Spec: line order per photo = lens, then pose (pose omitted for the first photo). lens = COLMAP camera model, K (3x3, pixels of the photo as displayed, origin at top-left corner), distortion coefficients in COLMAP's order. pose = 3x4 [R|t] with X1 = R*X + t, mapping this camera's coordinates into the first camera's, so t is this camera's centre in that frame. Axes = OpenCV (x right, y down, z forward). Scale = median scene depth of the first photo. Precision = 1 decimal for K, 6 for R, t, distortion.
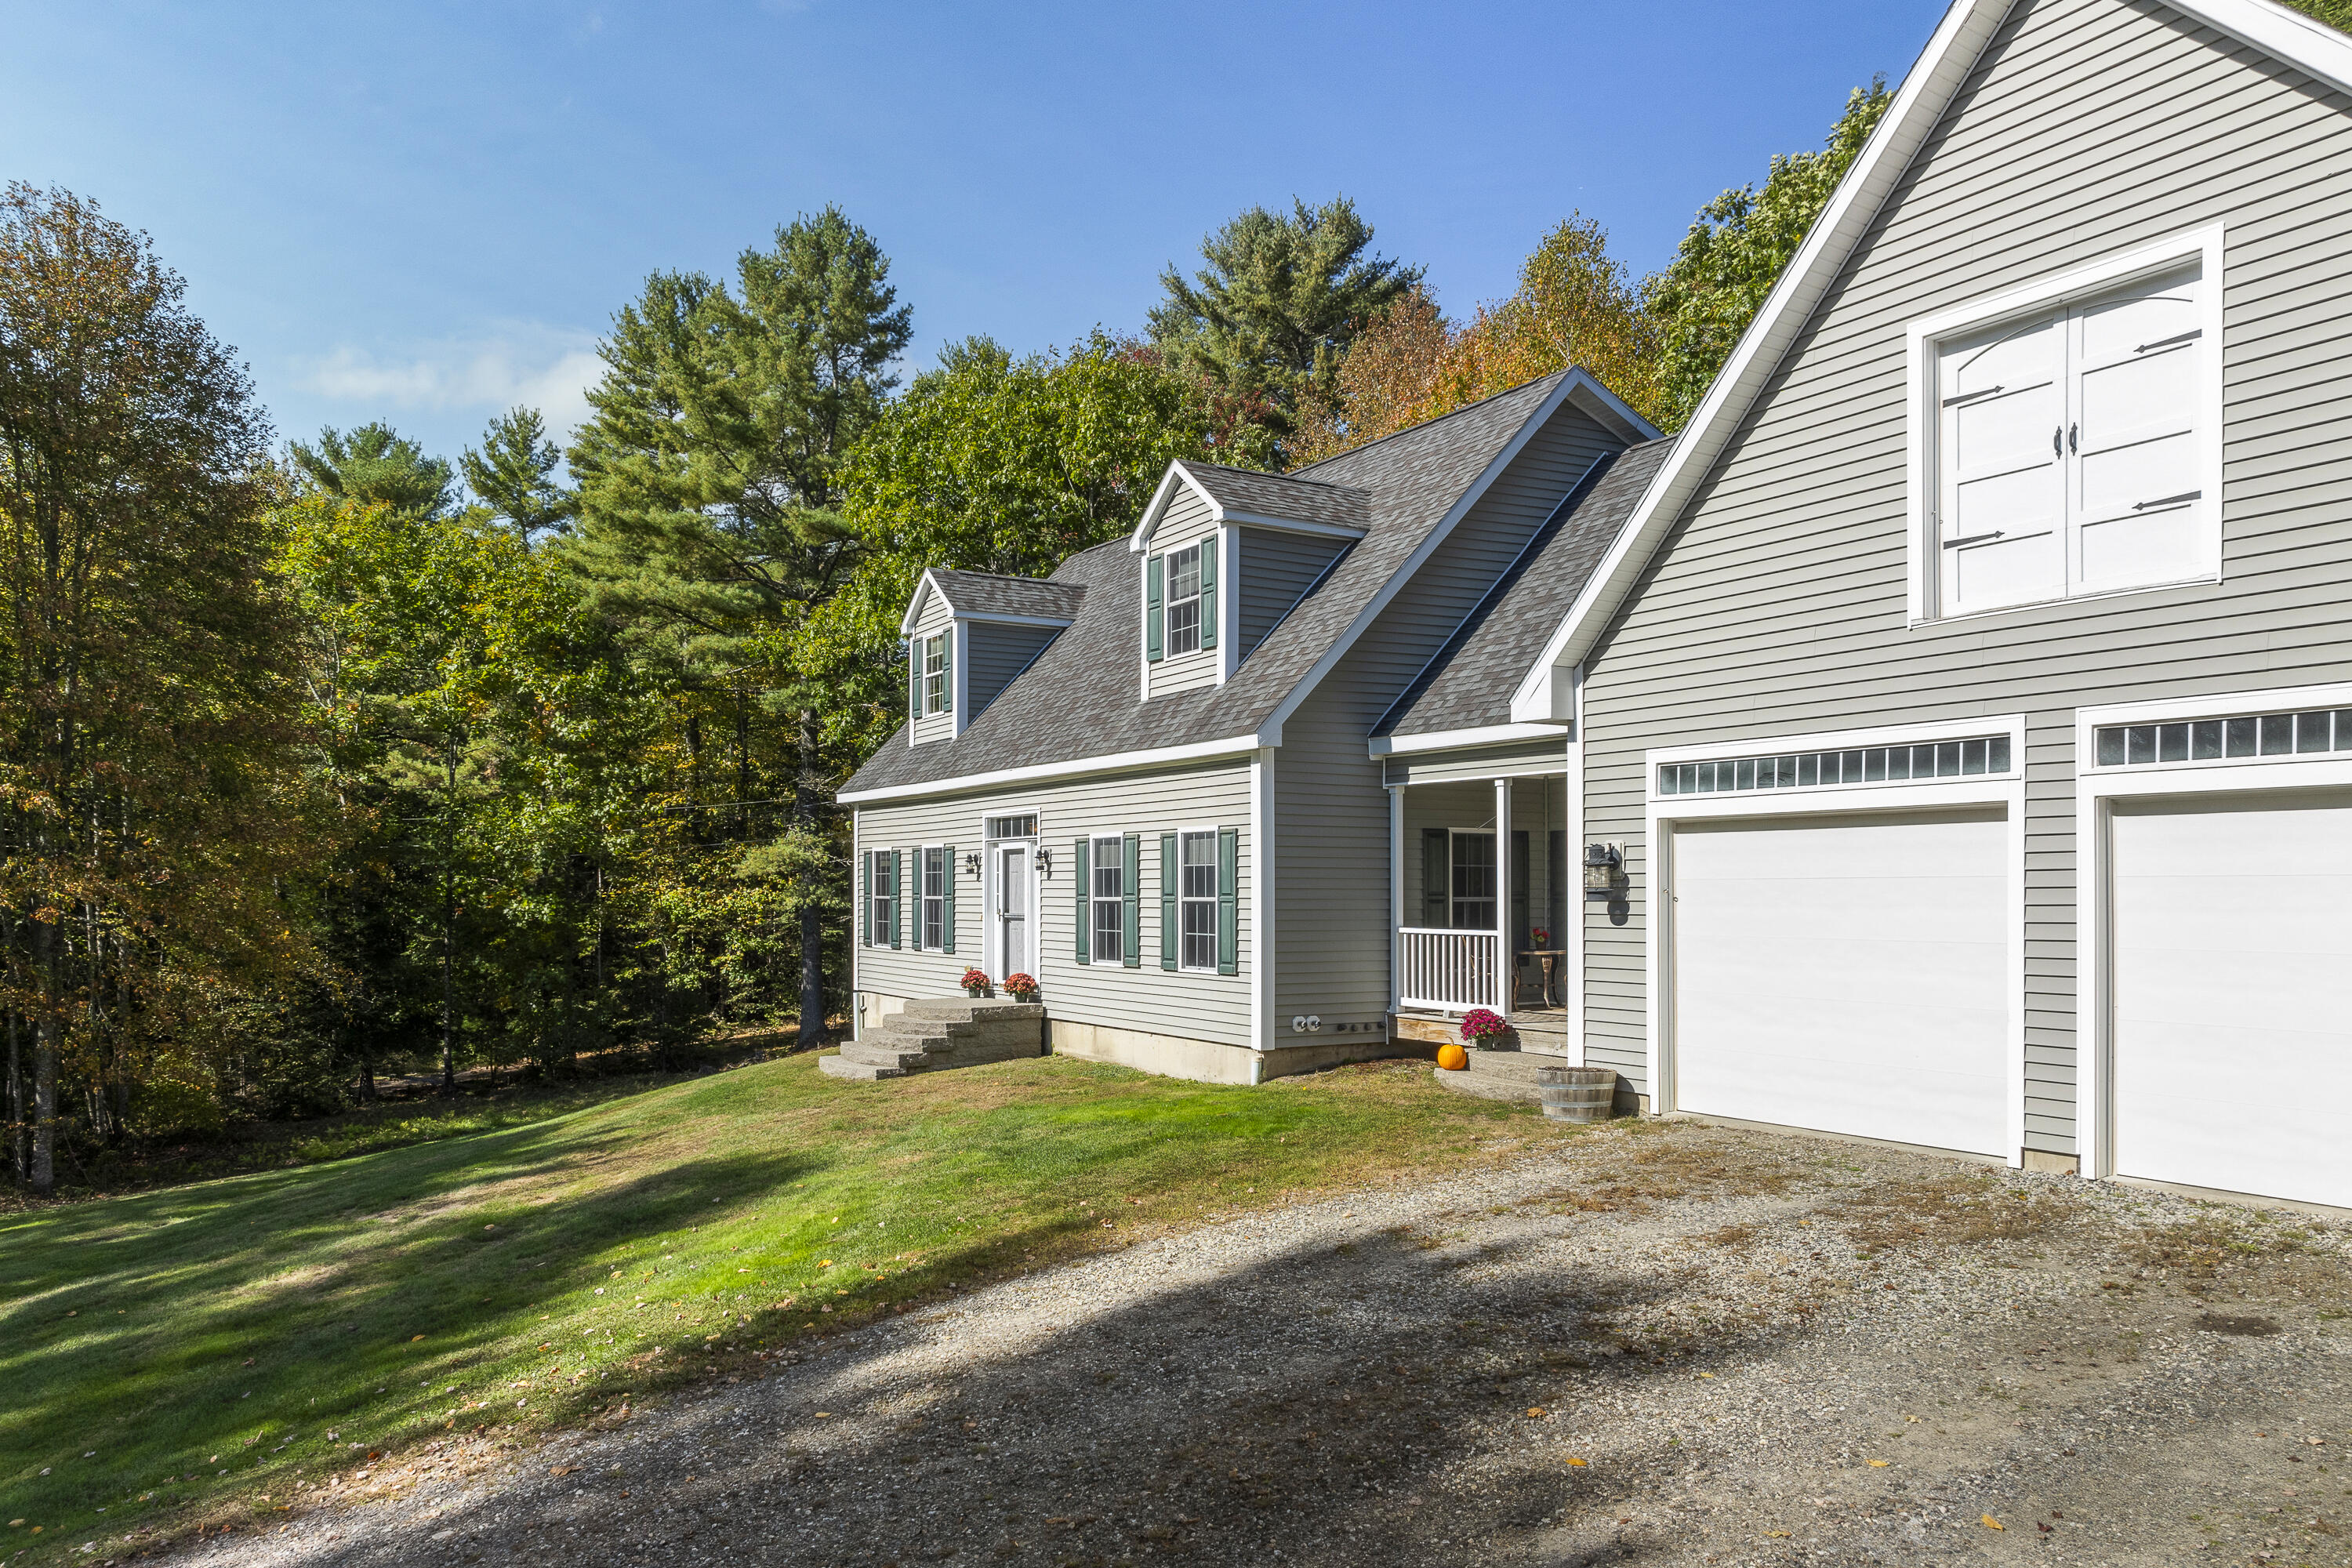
lens RADIAL K [[1635.1, 0, 1175.6], [0, 1635.1, 898.4], [0, 0, 1]] dist [-0.016427, 0.011437]
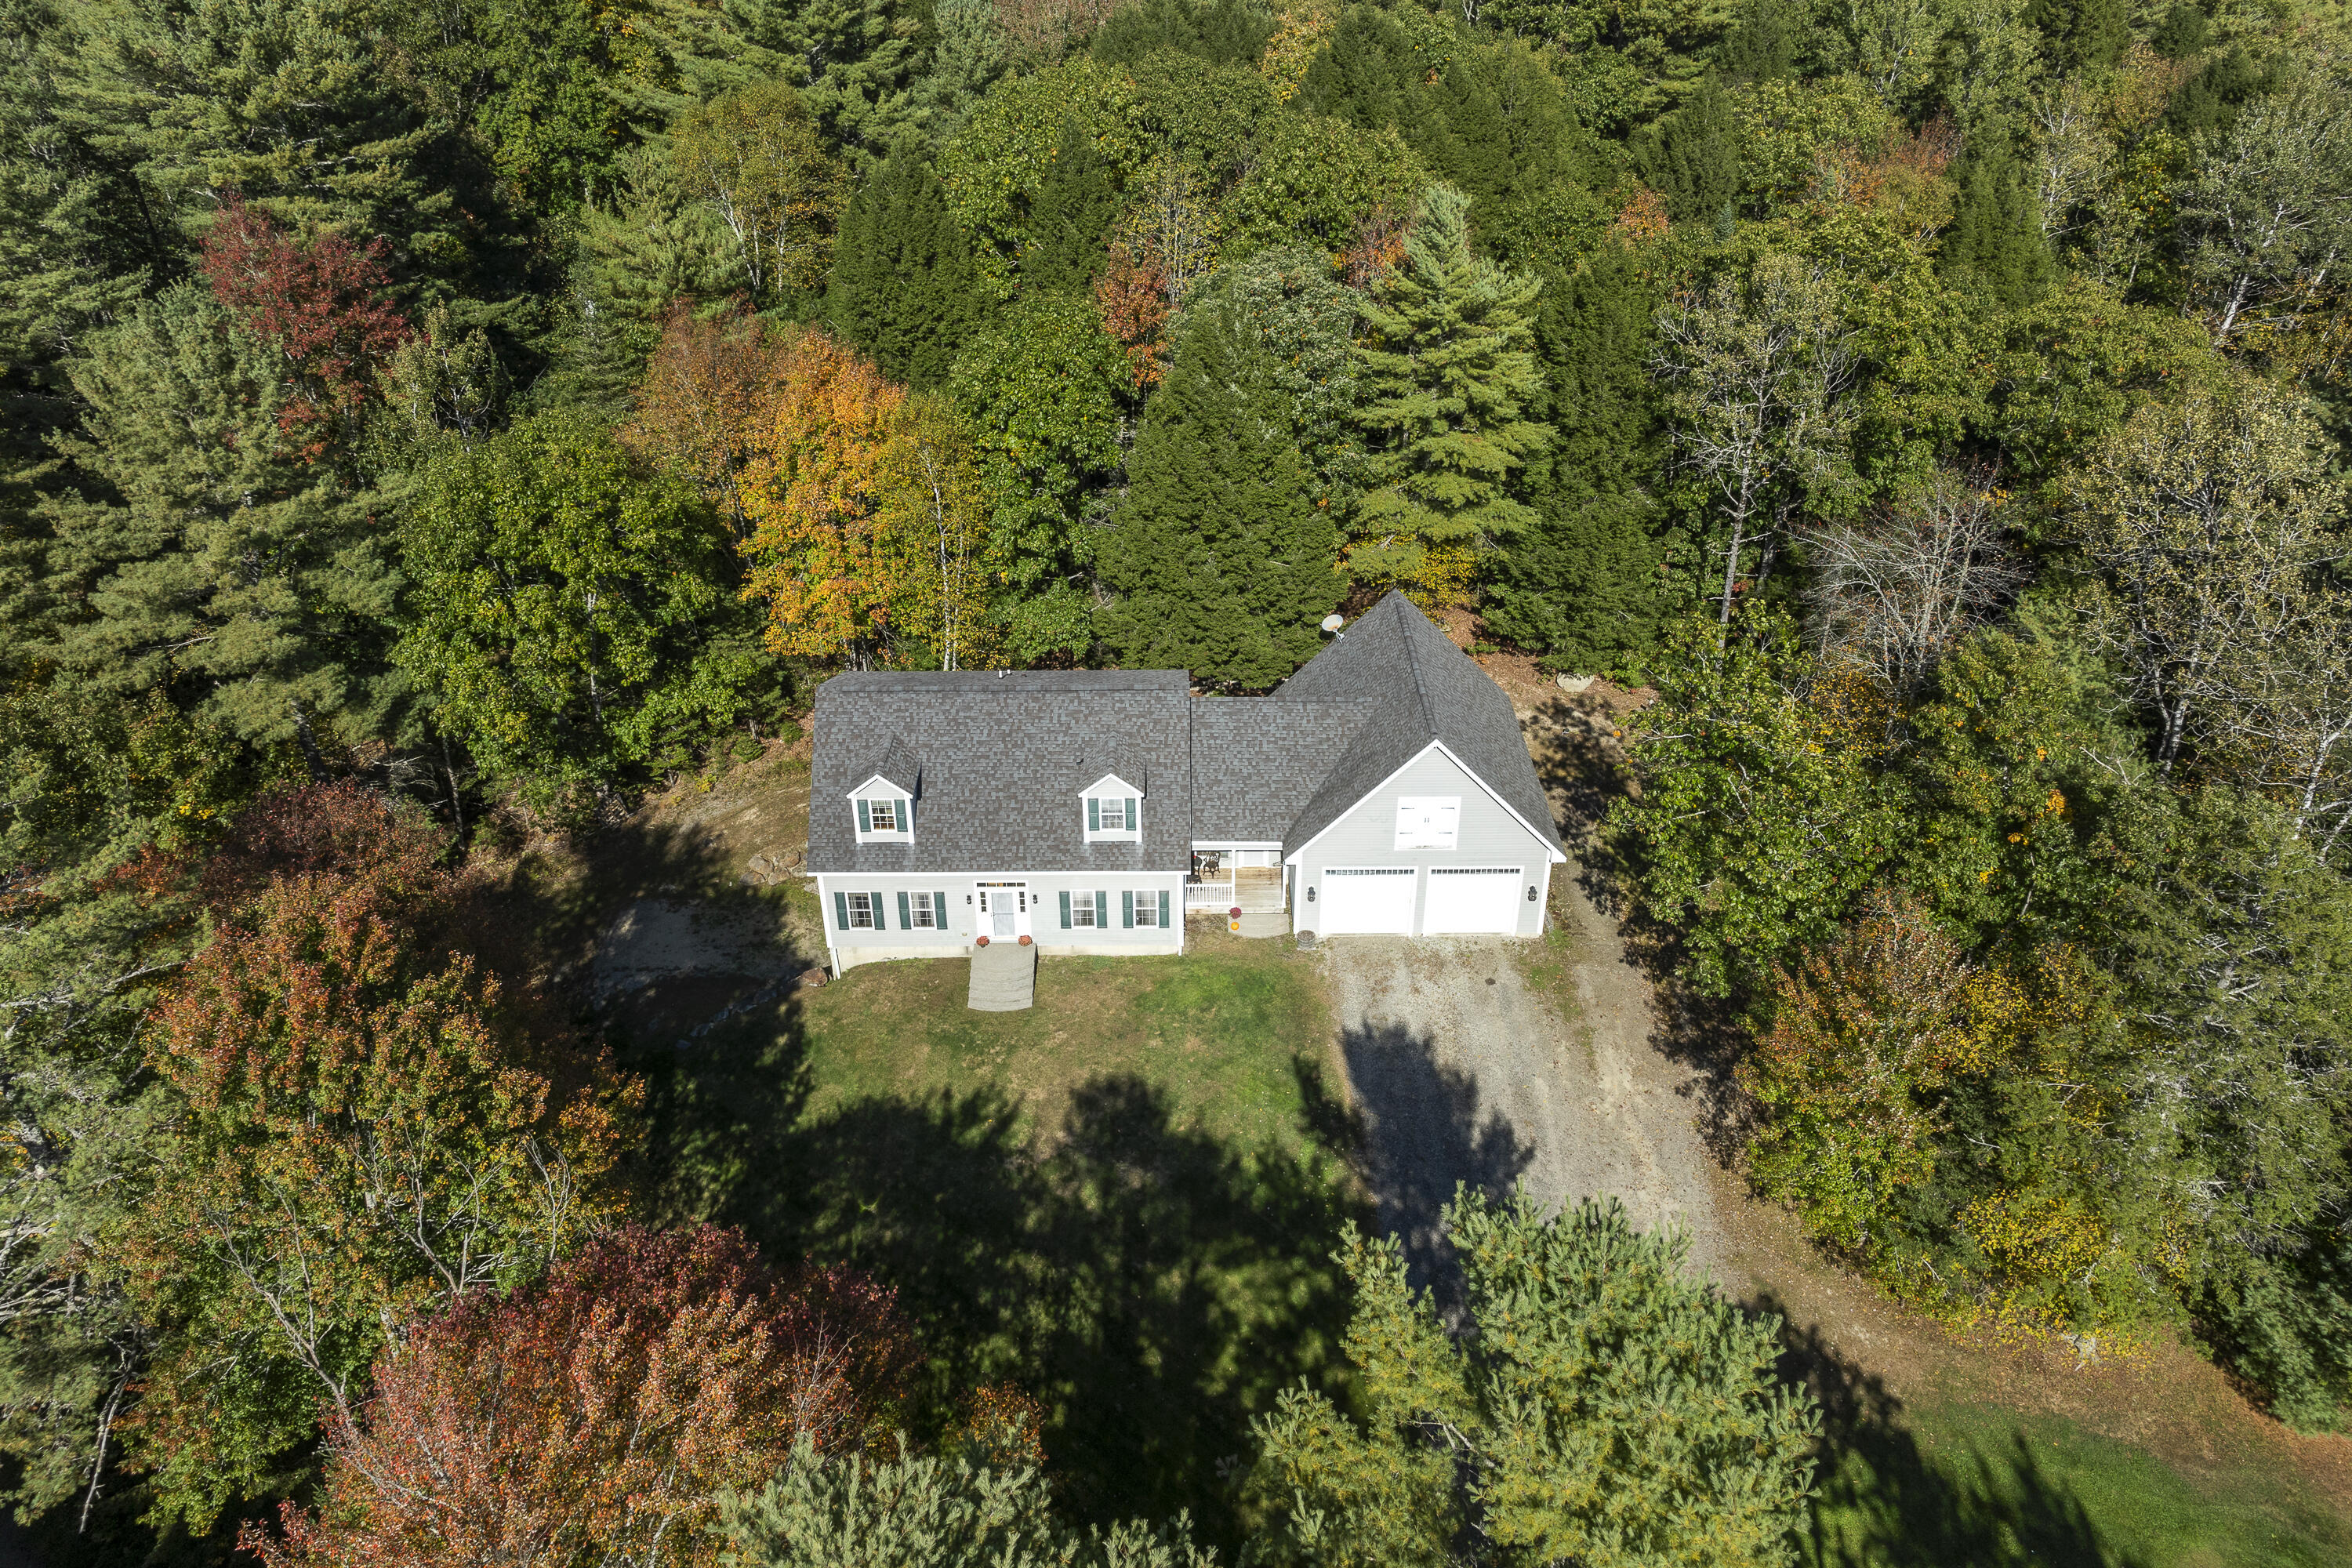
lens RADIAL K [[1635.1, 0, 1215.3], [0, 1635.1, 699.0], [0, 0, 1]] dist [-0.016427, 0.011437]
pose [[0.520253, -0.435064, 0.734885, -2.667860], [0.002536, 0.861292, 0.508104, -2.528172], [-0.854008, -0.262479, 0.449194, -0.495357]]
